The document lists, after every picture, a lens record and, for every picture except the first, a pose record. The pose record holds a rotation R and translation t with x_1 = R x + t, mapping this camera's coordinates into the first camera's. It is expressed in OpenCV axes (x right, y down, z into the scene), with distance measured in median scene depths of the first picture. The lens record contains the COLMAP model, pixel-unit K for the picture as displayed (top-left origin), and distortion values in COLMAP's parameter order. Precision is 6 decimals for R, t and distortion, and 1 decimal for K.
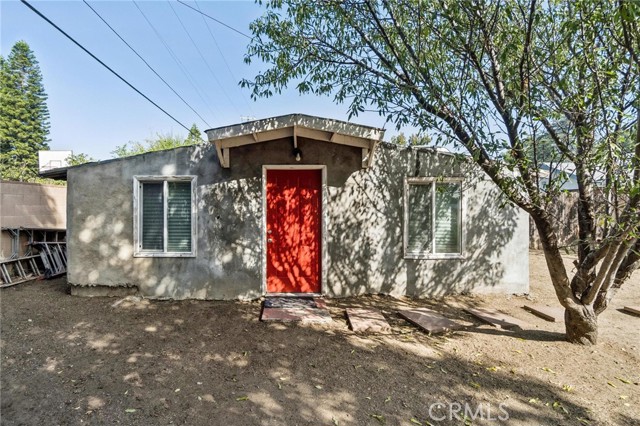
lens RADIAL K [[278.4, 0, 305.0], [0, 278.4, 219.6], [0, 0, 1]] dist [-0.002781, -0.000174]
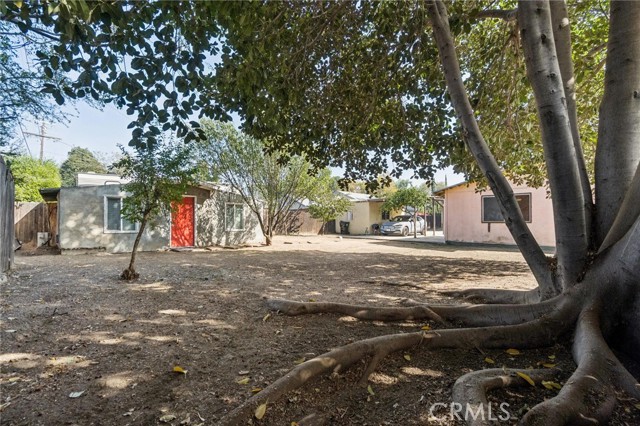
lens RADIAL K [[278.4, 0, 319.6], [0, 278.4, 217.5], [0, 0, 1]] dist [-0.002781, -0.000174]
pose [[0.697910, 0.013137, 0.716065, -0.969001], [0.008354, 0.999614, -0.026481, 0.082540], [-0.716137, 0.024463, 0.697531, -1.613659]]
